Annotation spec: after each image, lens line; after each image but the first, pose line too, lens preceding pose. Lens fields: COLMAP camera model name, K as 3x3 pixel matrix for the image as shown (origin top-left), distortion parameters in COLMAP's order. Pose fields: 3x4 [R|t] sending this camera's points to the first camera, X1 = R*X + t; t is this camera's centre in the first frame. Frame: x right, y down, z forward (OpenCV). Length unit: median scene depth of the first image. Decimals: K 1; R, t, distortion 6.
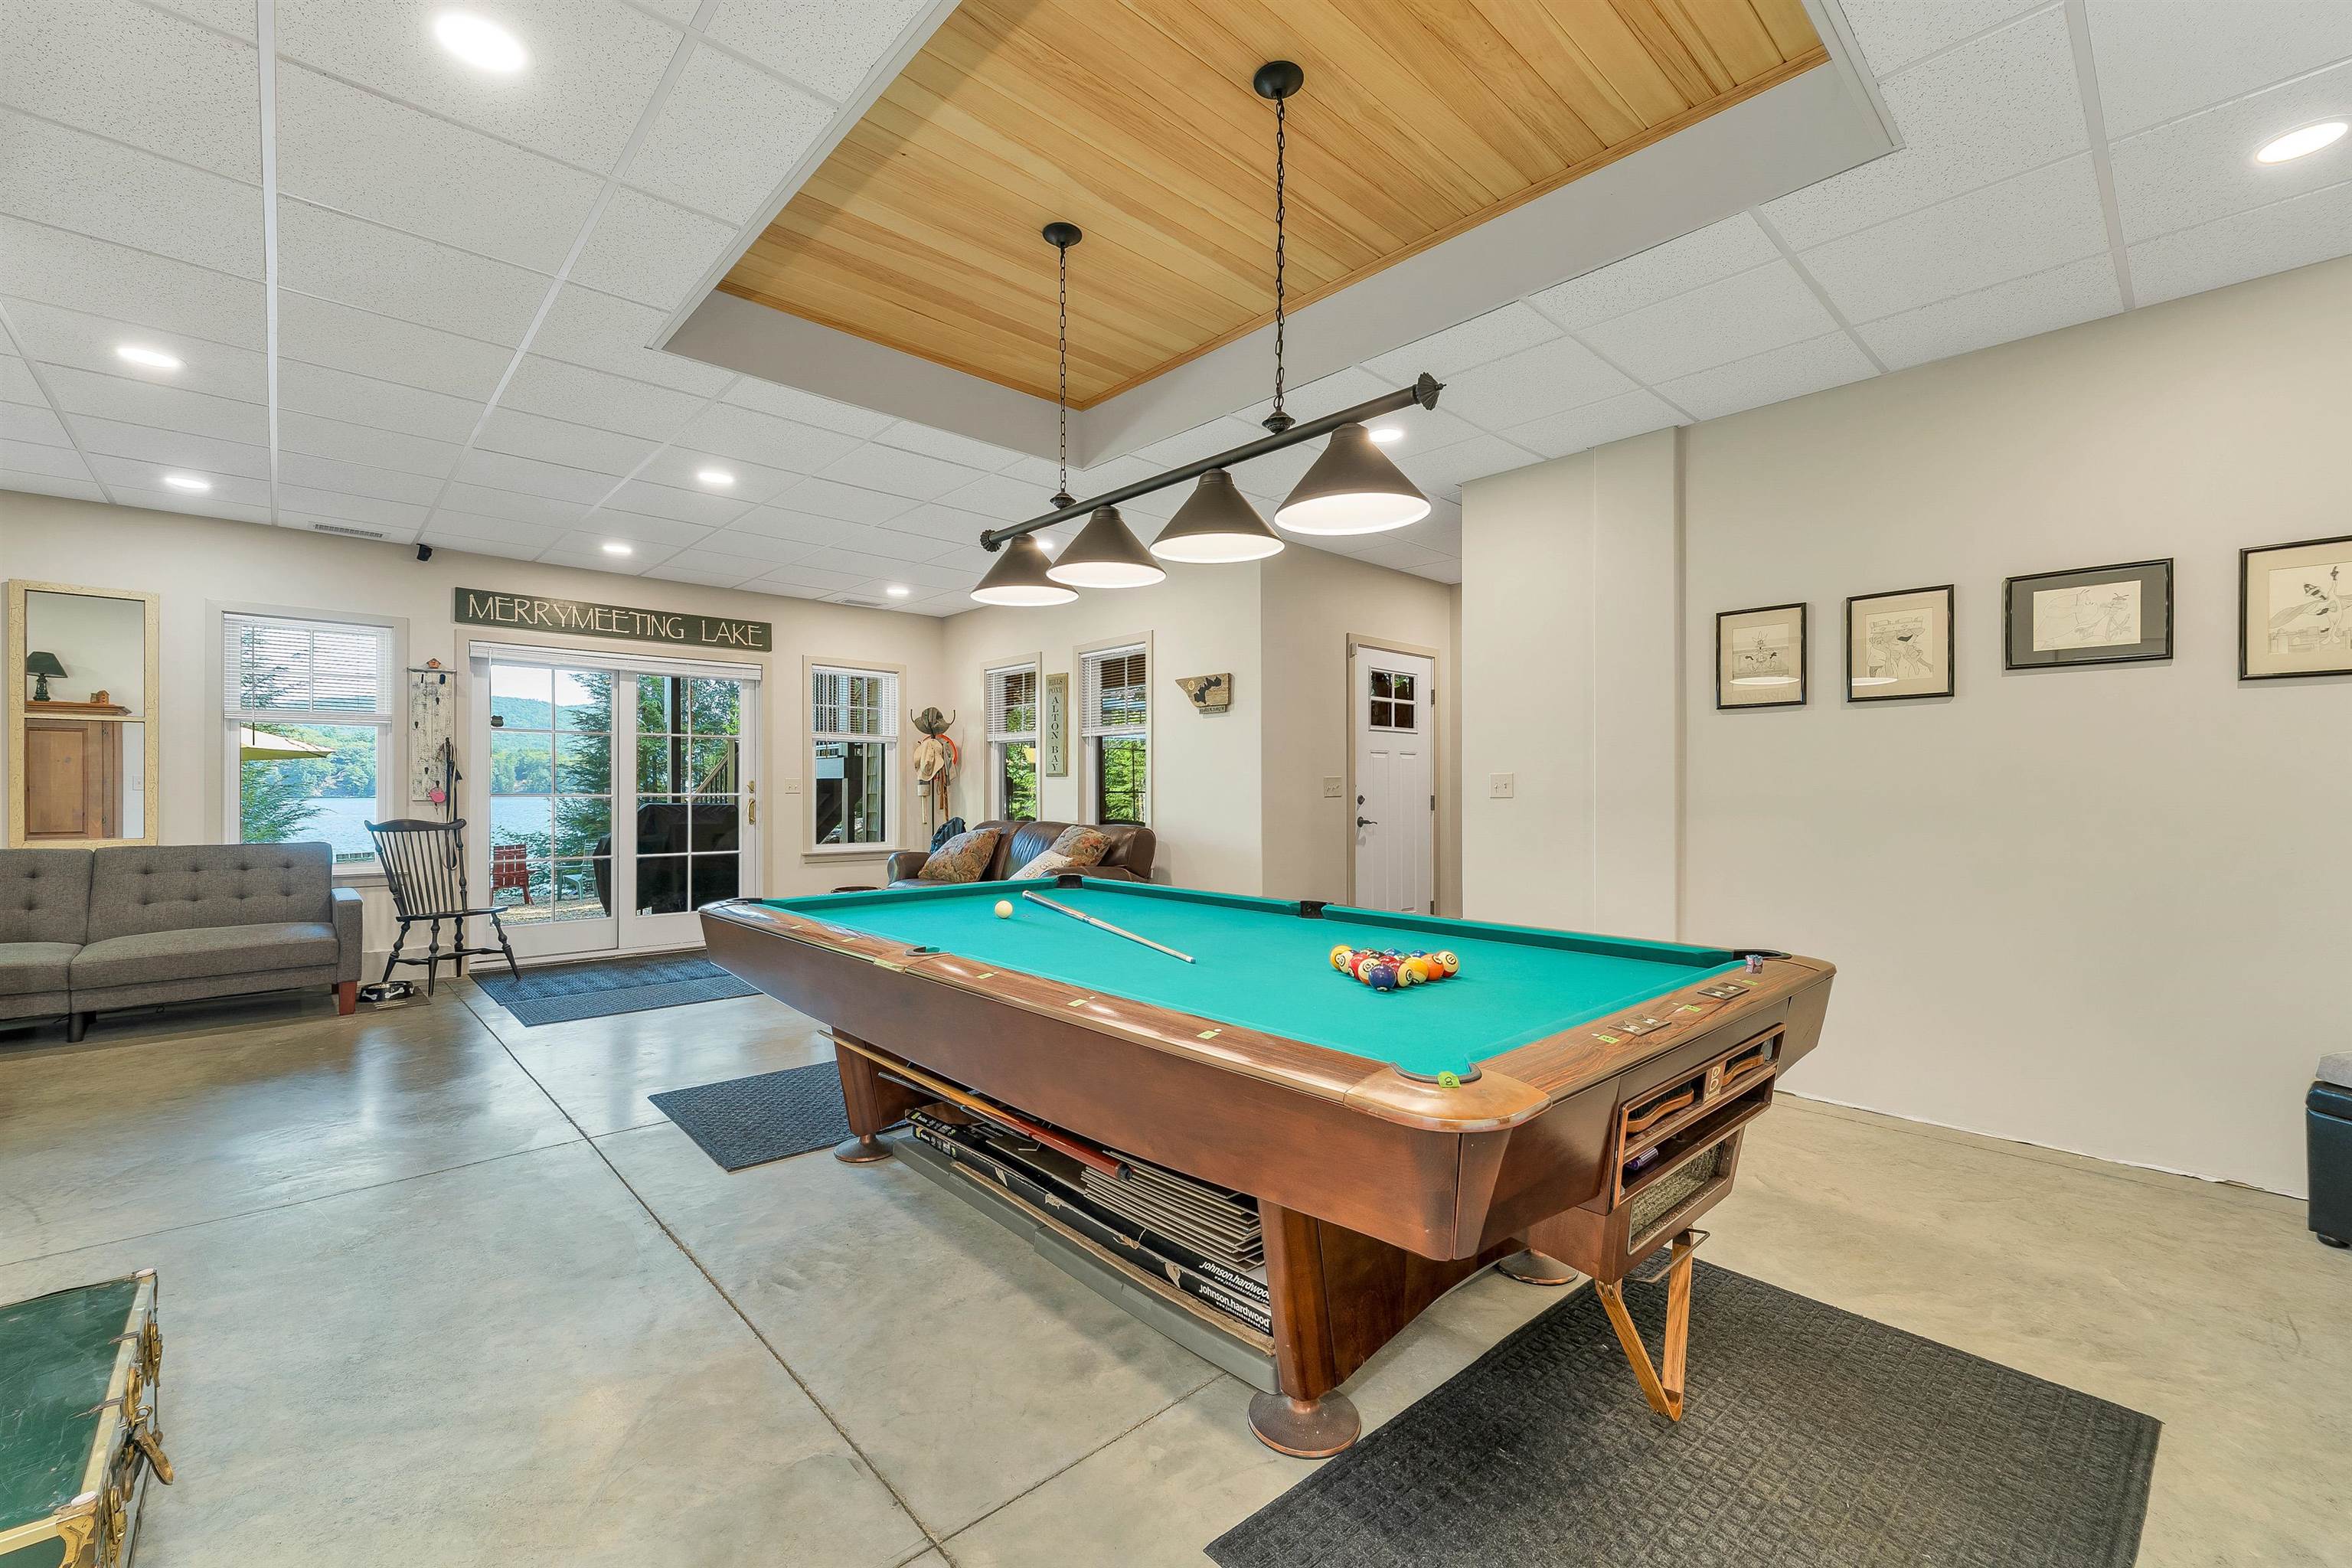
lens RADIAL K [[995.2, 0, 1175.7], [0, 995.2, 789.1], [0, 0, 1]] dist [0.001231, 0.000056]
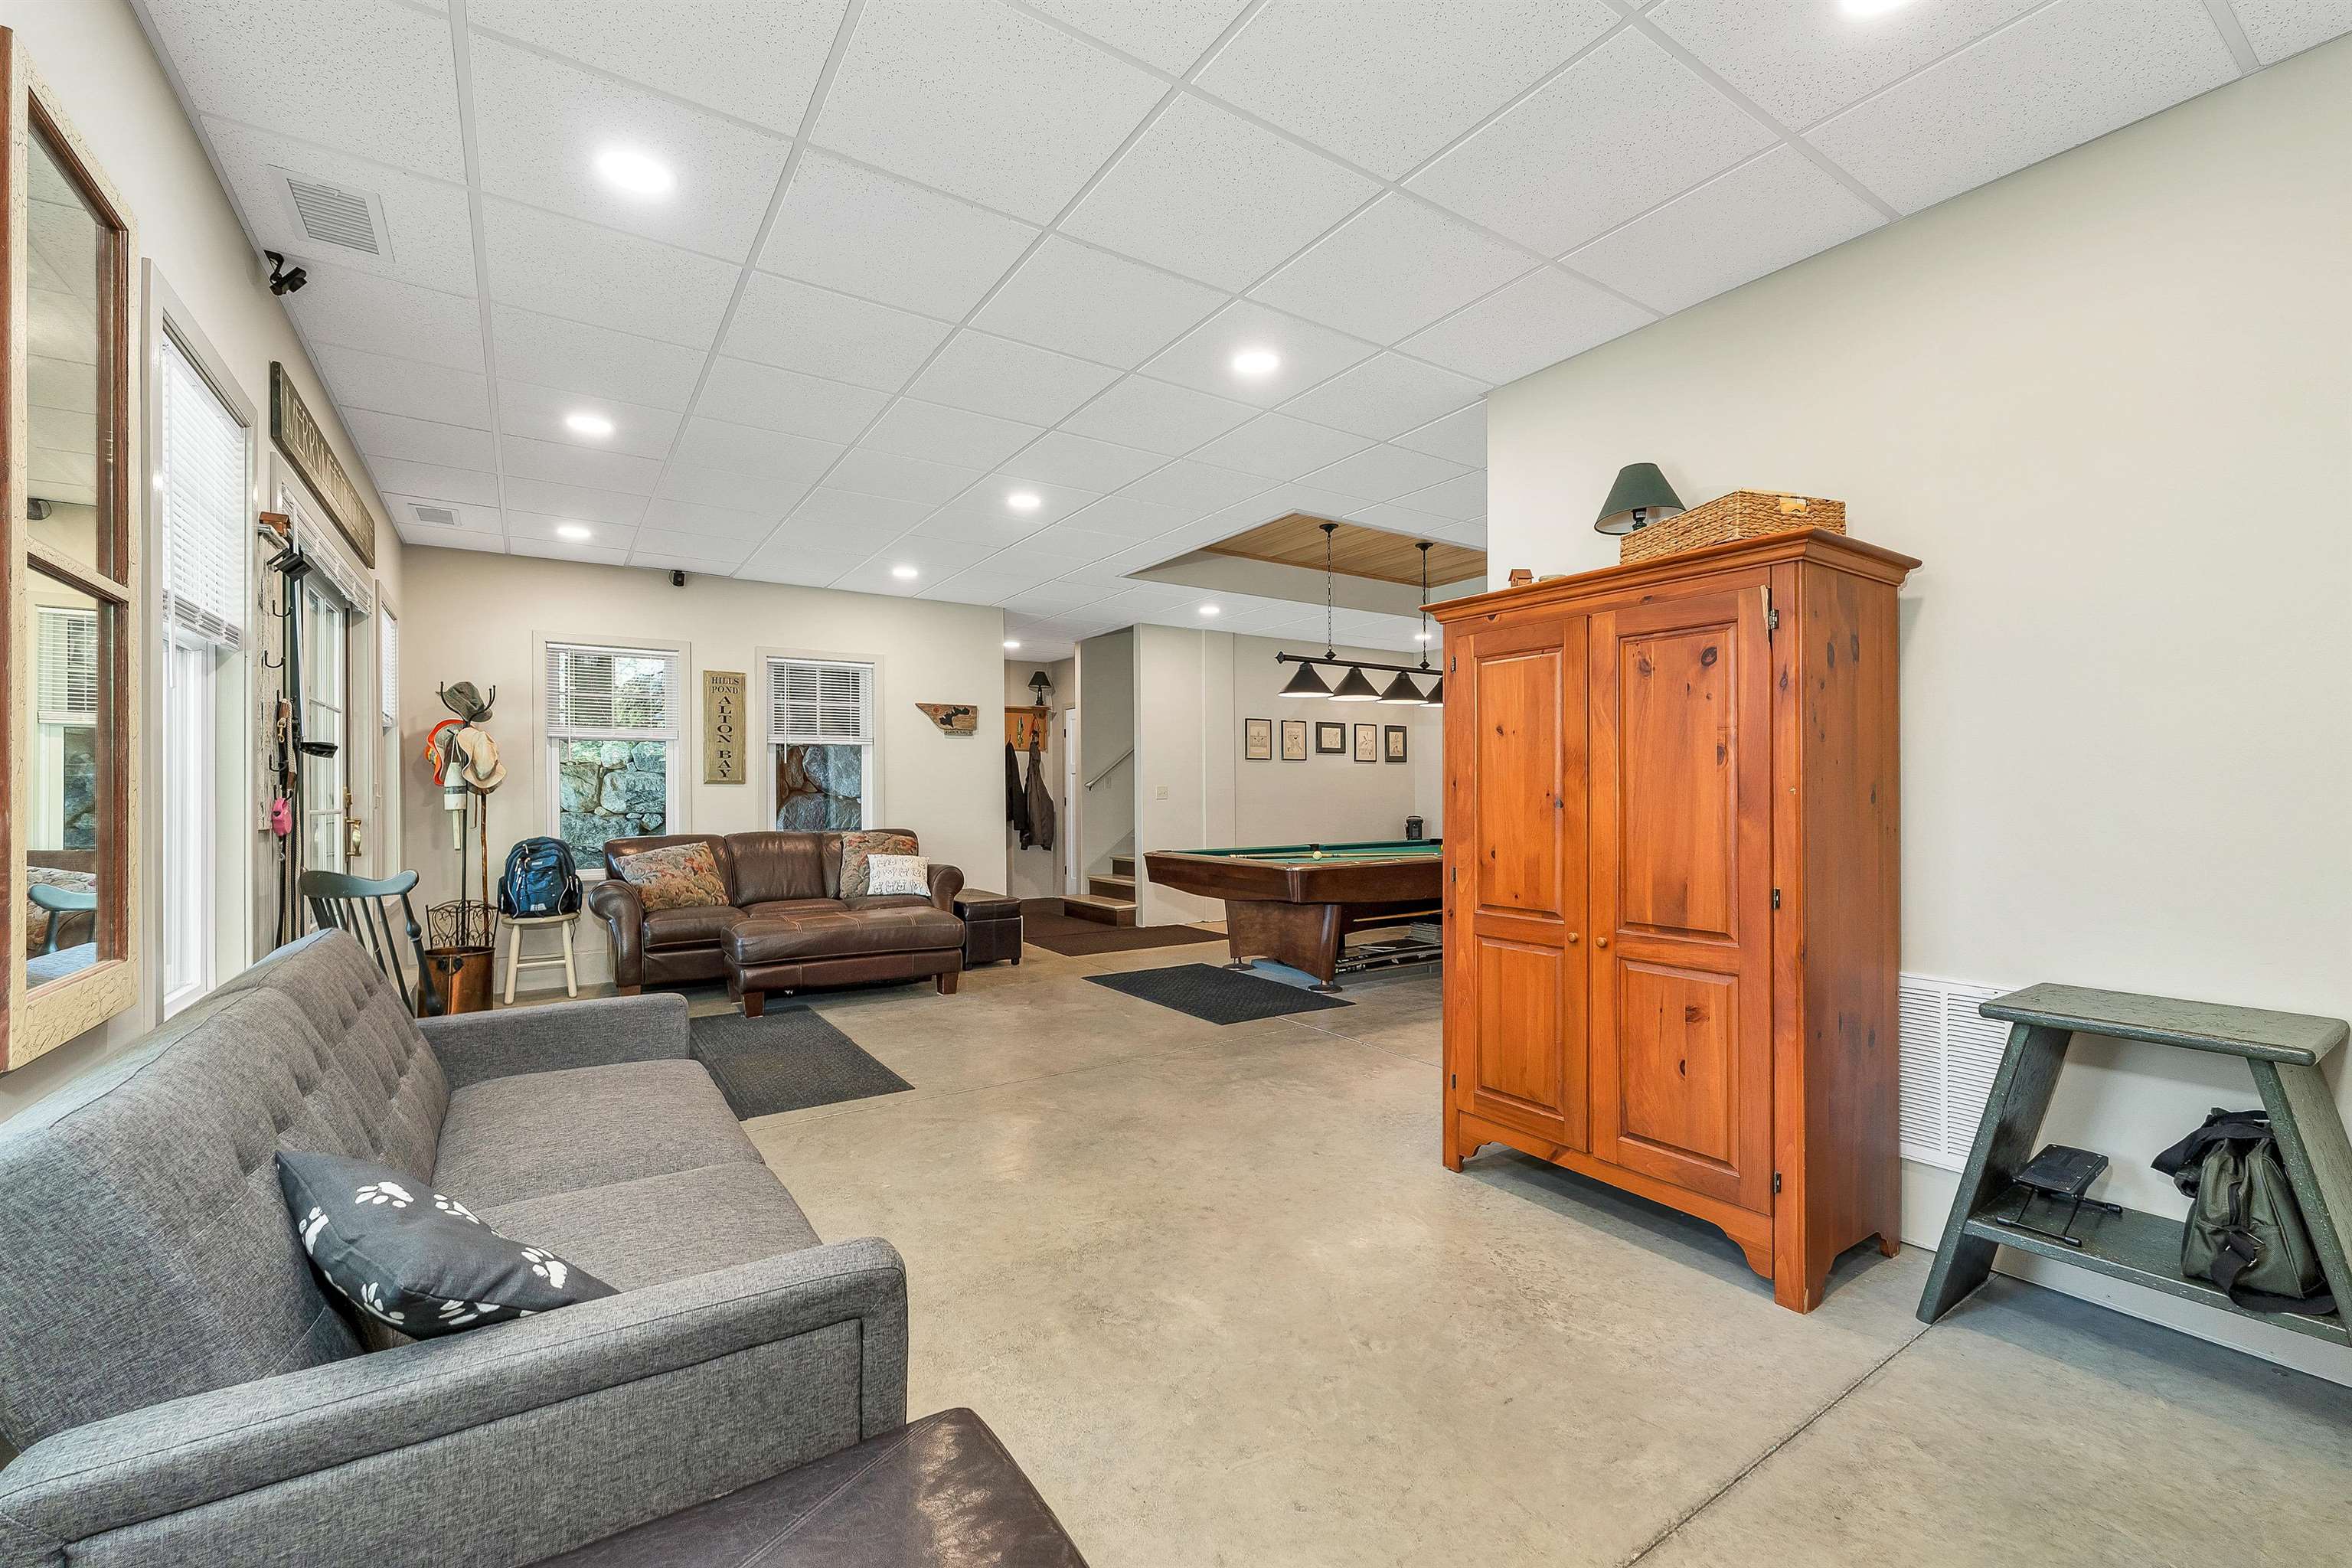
lens RADIAL K [[995.2, 0, 1175.7], [0, 995.2, 789.1], [0, 0, 1]] dist [0.001231, 0.000056]
pose [[0.160354, 0.004638, 0.987049, -1.189386], [0.004304, 0.999976, -0.005398, 0.000560], [-0.987050, 0.005114, 0.160331, 0.529000]]
